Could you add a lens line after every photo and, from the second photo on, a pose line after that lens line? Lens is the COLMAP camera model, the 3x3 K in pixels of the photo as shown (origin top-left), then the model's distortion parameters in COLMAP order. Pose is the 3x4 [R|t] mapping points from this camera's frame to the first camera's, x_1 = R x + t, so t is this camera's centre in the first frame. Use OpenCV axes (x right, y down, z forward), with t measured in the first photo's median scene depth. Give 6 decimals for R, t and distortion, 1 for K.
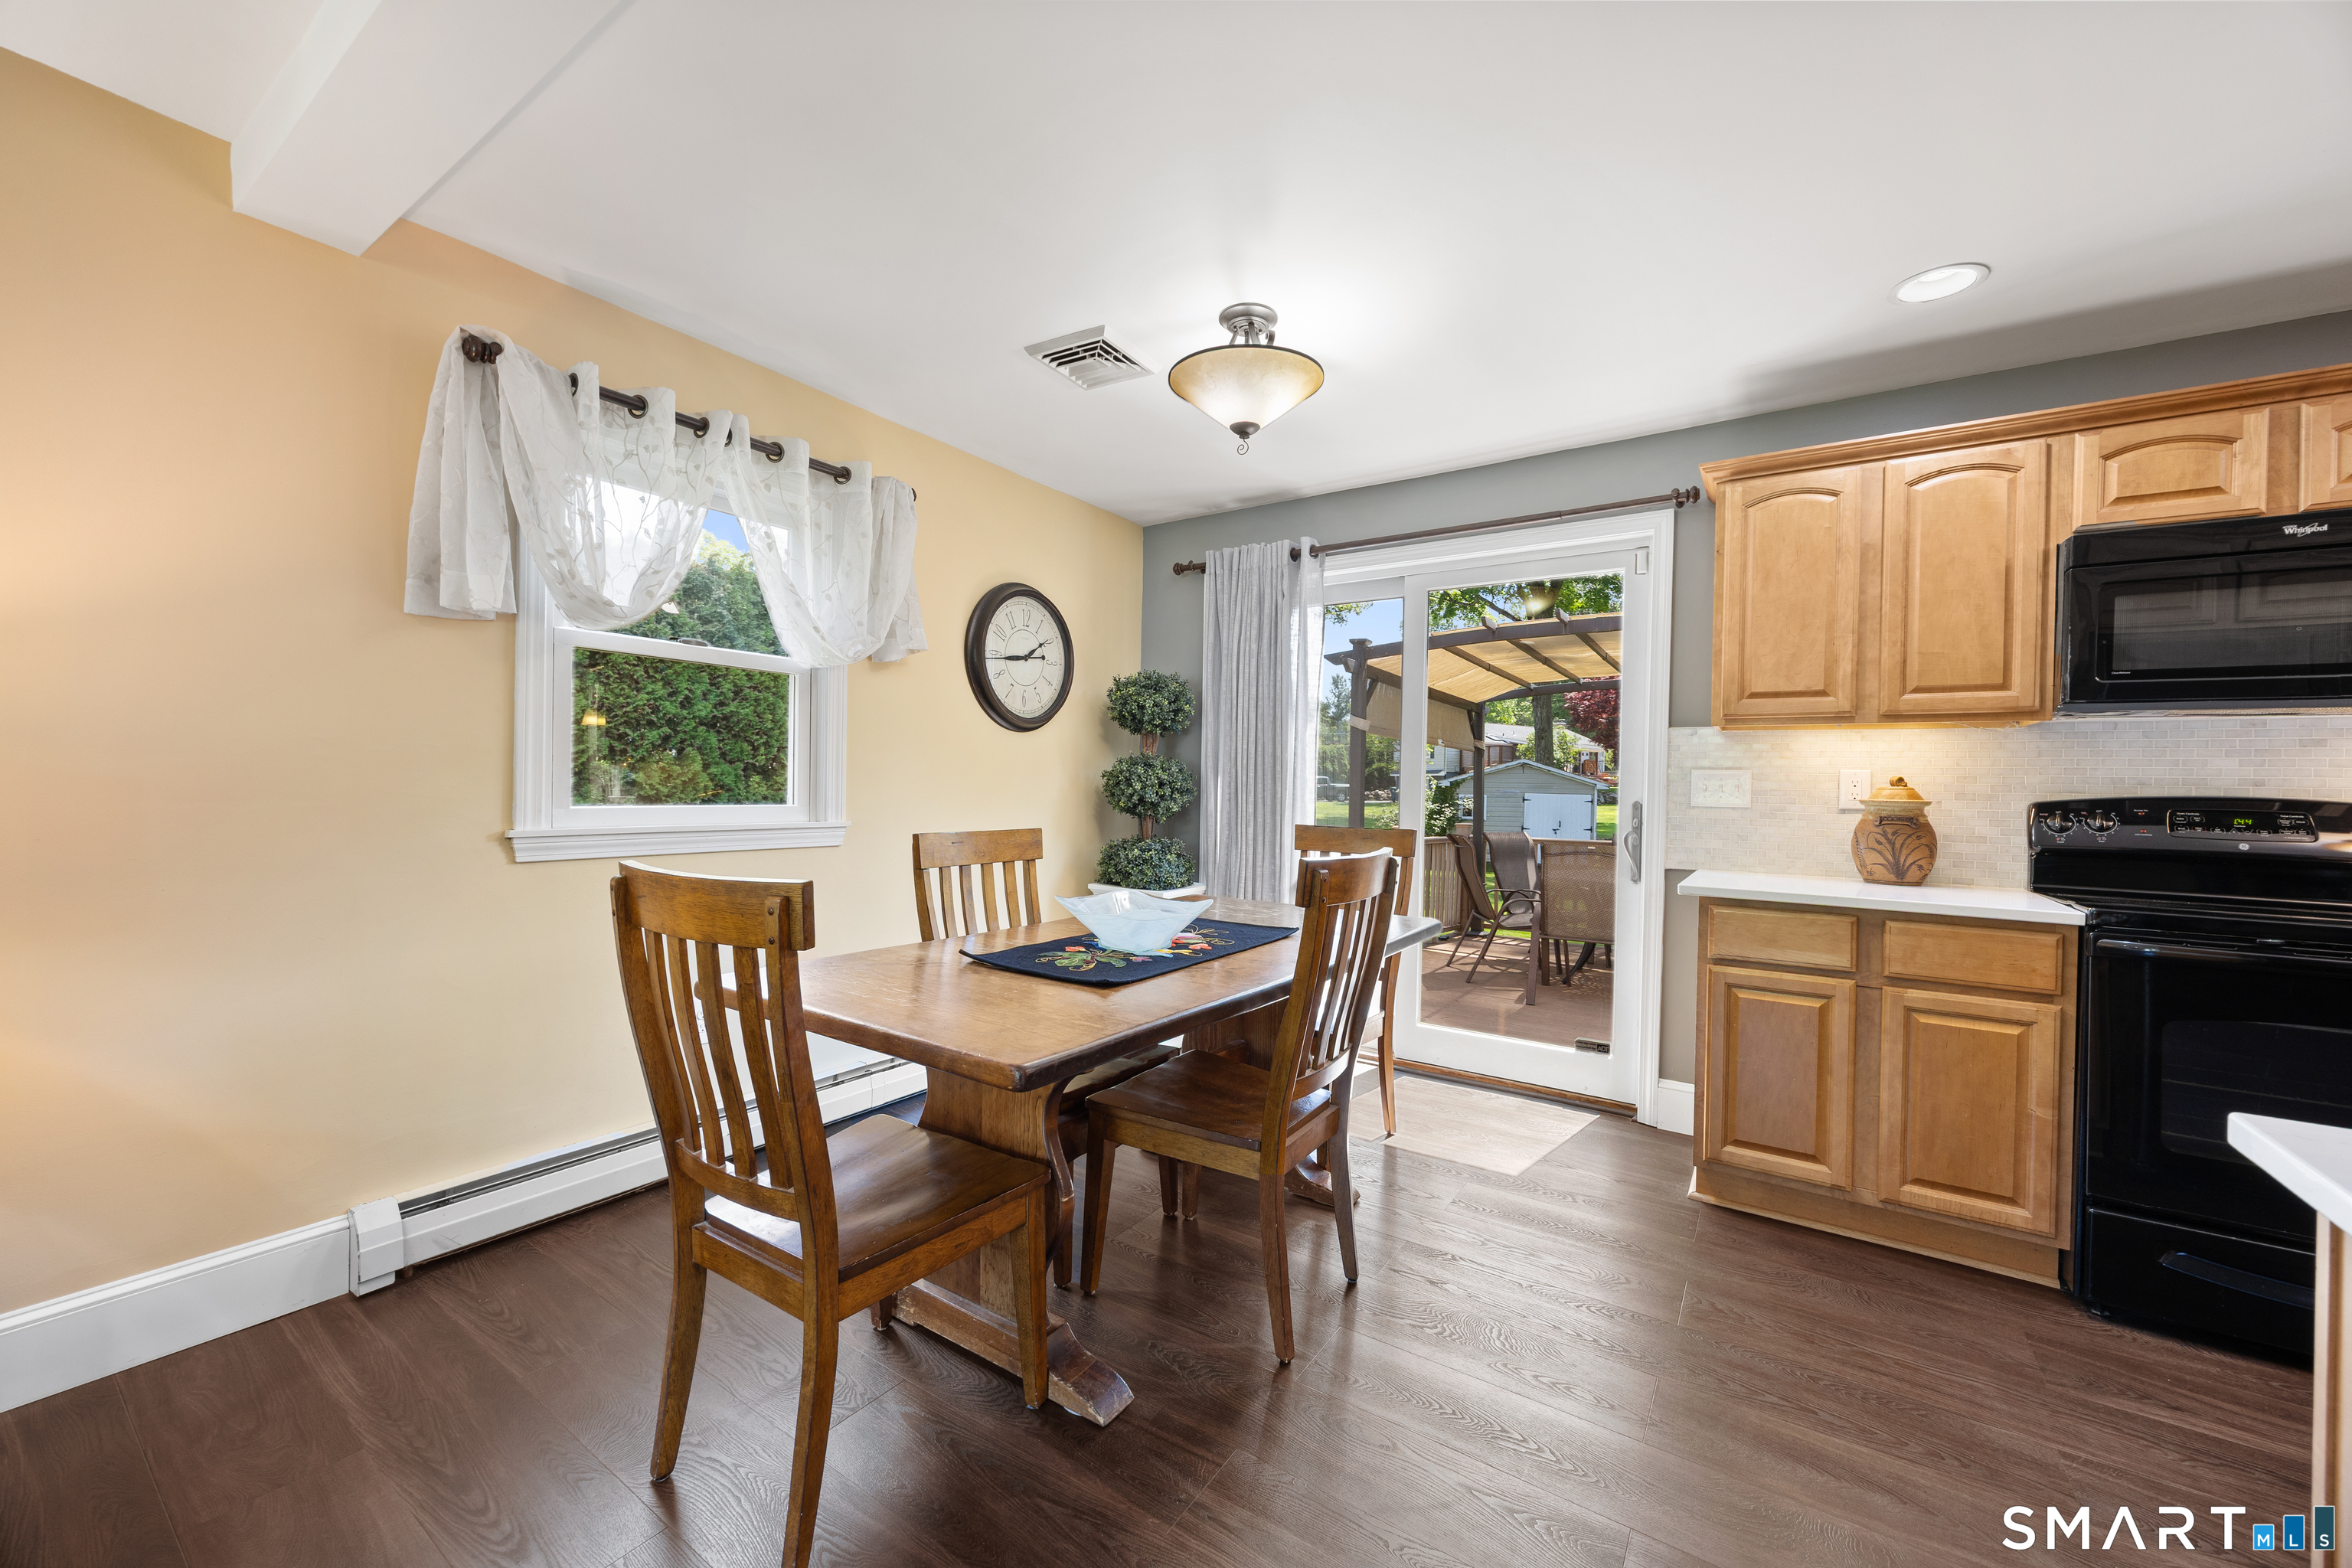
lens RADIAL K [[900.3, 0, 1176.0], [0, 900.3, 784.0], [0, 0, 1]] dist [-0.000307, 0.000076]
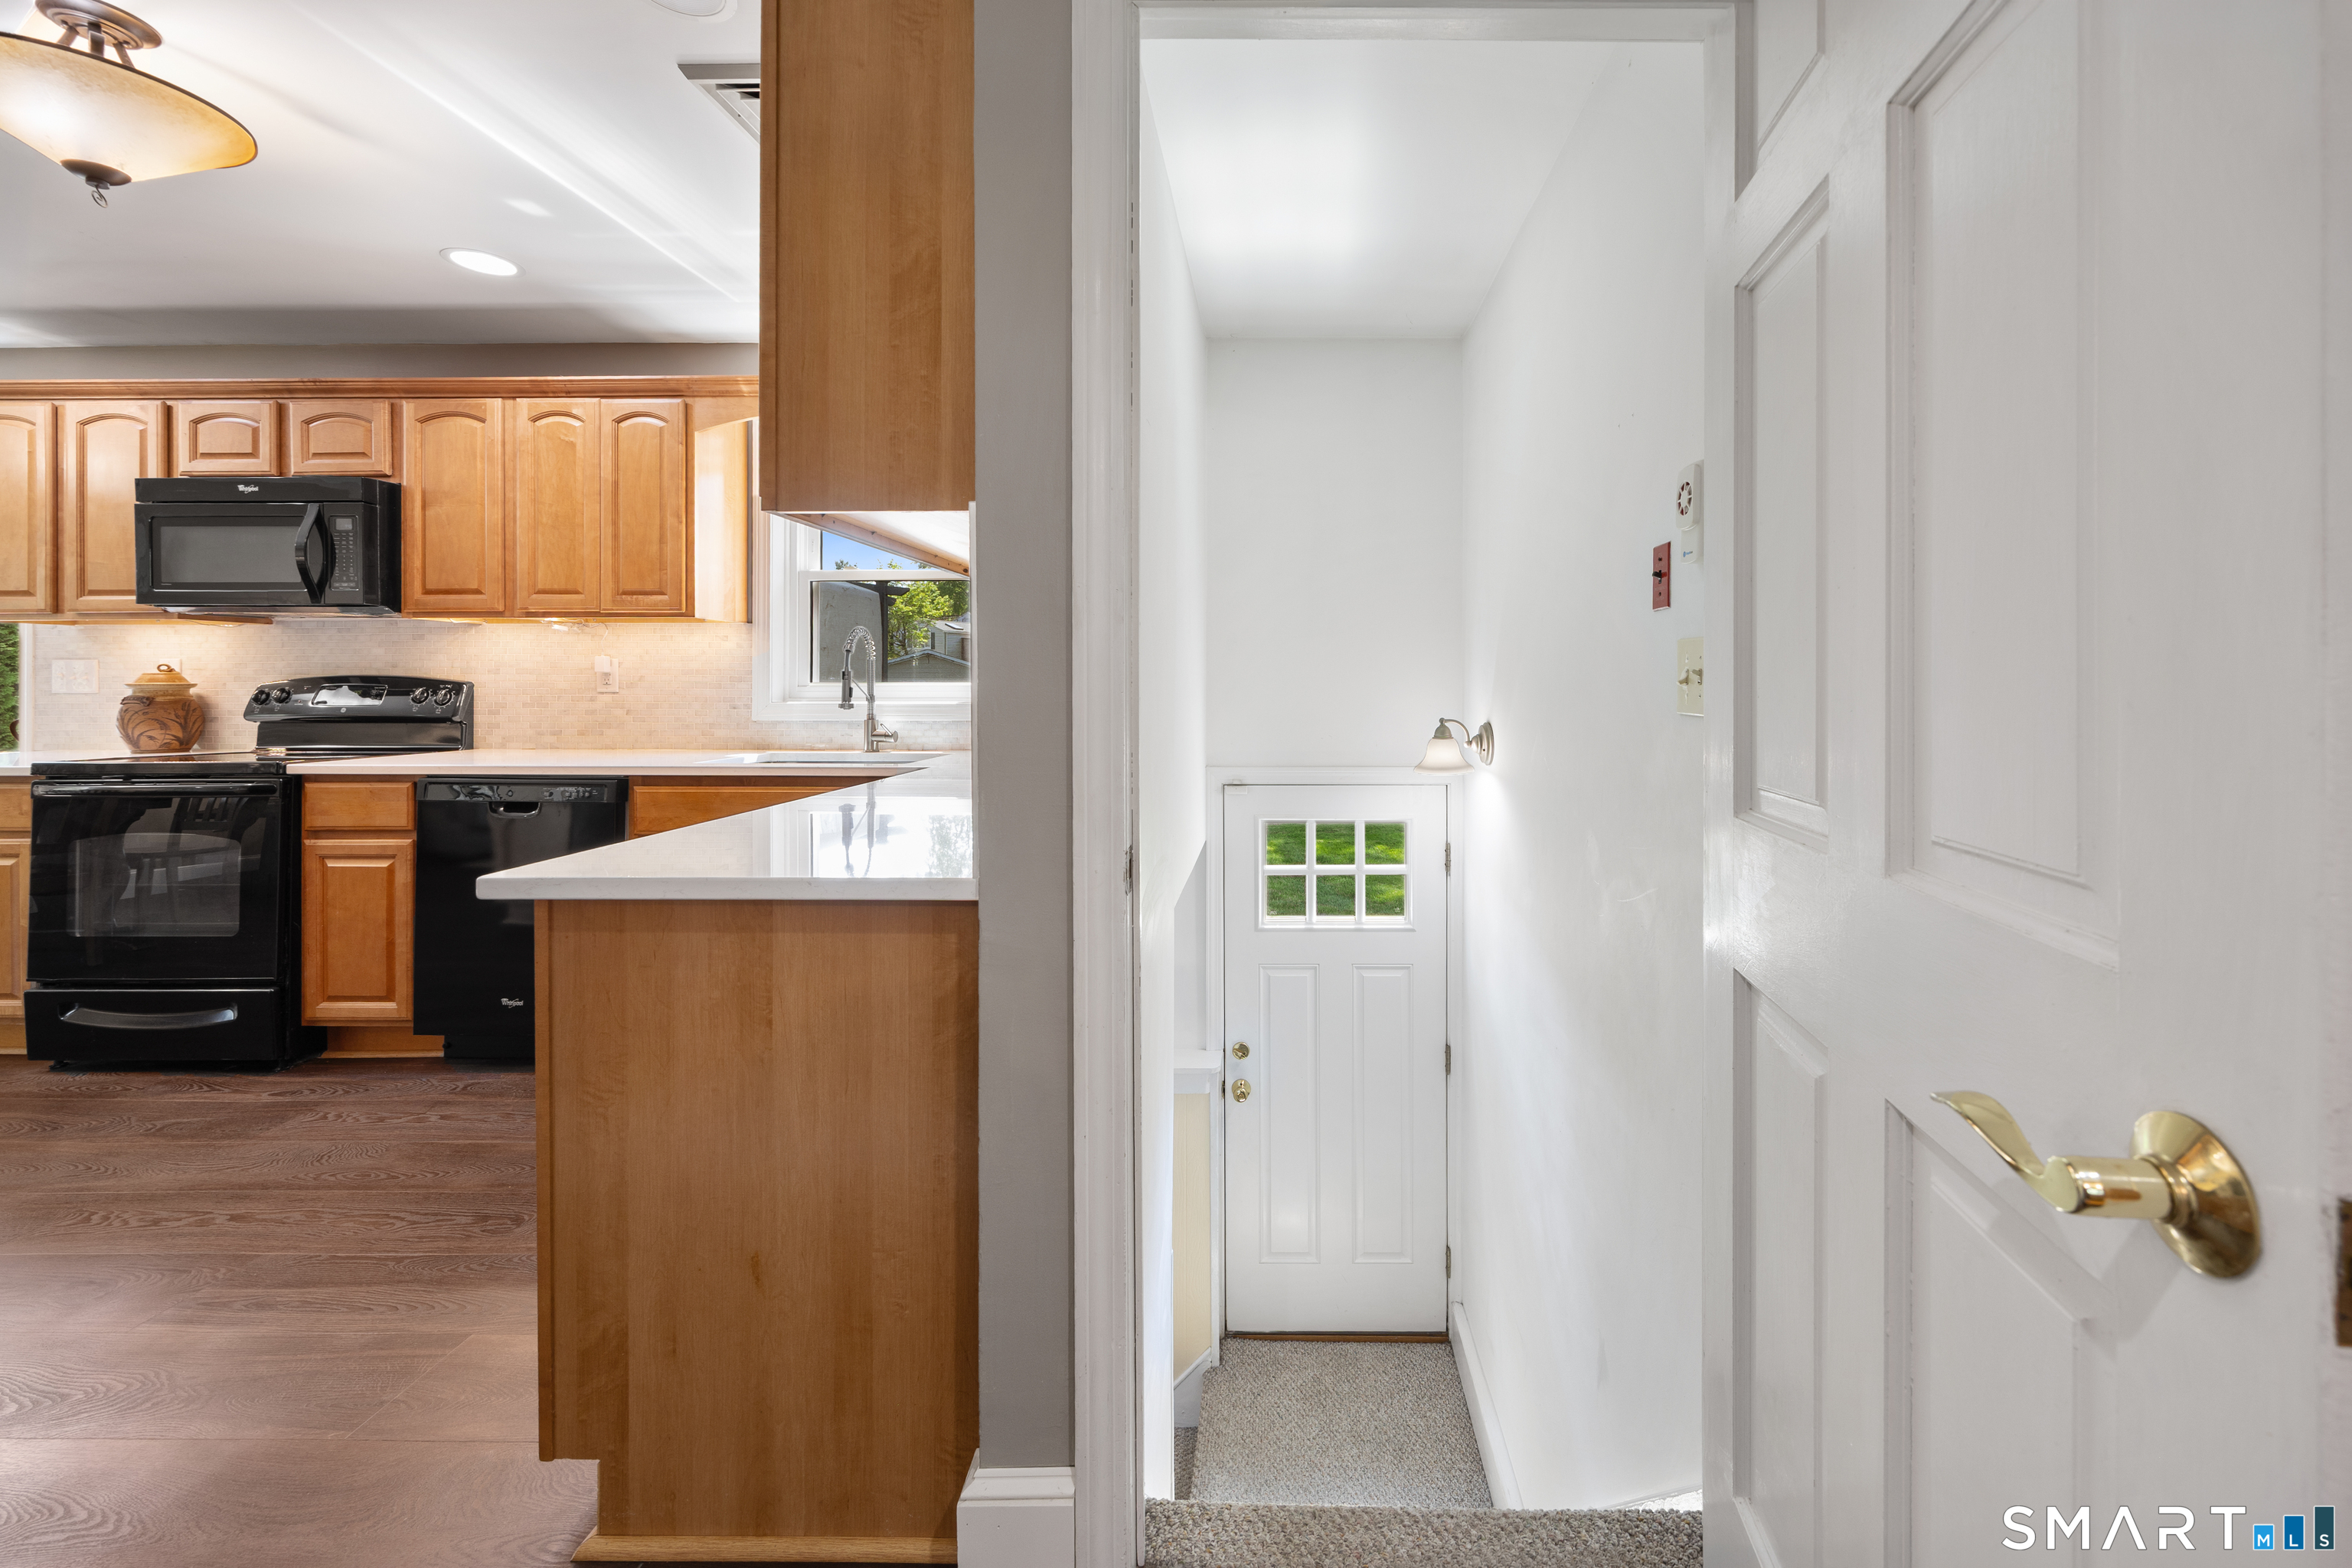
lens RADIAL K [[898.6, 0, 1284.7], [0, 898.6, 678.9], [0, 0, 1]] dist [0.000614, -0.000737]
pose [[0.830750, -0.017688, 0.556364, 1.419198], [0.017653, 0.999829, 0.005428, 0.032951], [-0.556366, 0.005312, 0.830921, -0.869181]]
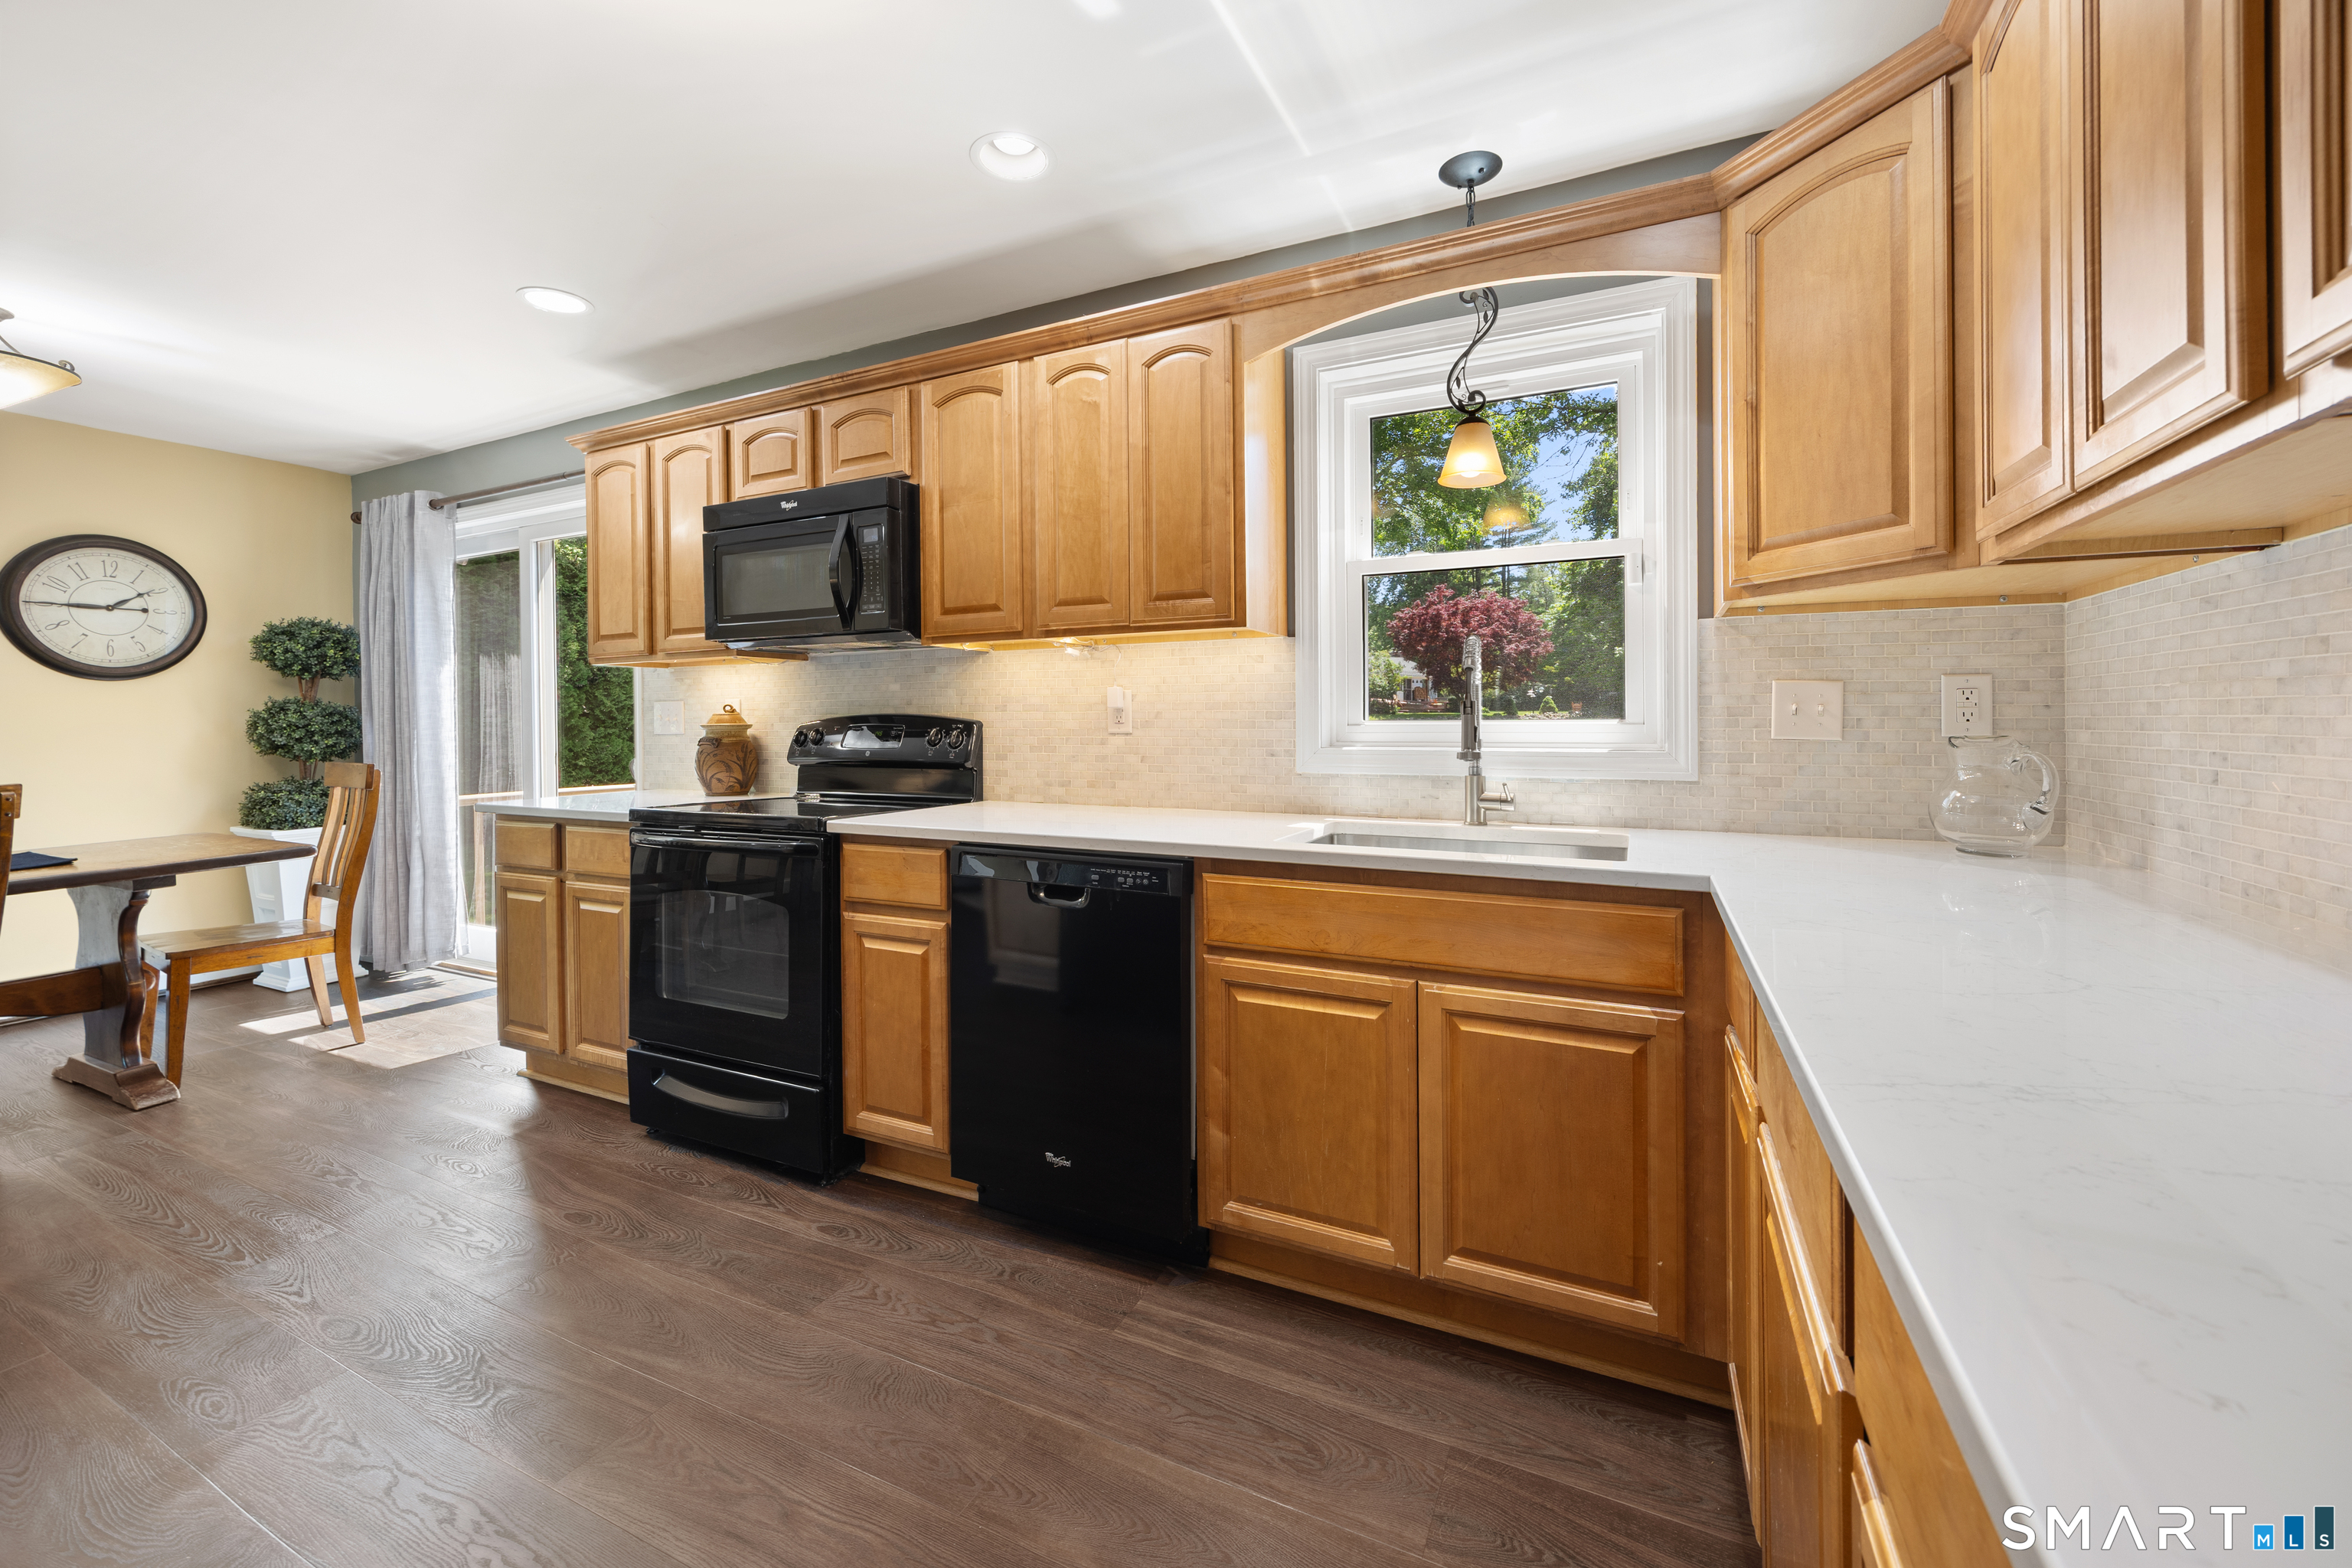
lens RADIAL K [[932.8, 0, 1180.4], [0, 932.8, 720.7], [0, 0, 1]] dist [-0.000130, 0.000097]
pose [[0.990287, -0.027055, 0.136377, 1.255950], [0.027139, 0.999631, 0.001247, 0.028628], [-0.136360, 0.002466, 0.990656, -0.308443]]
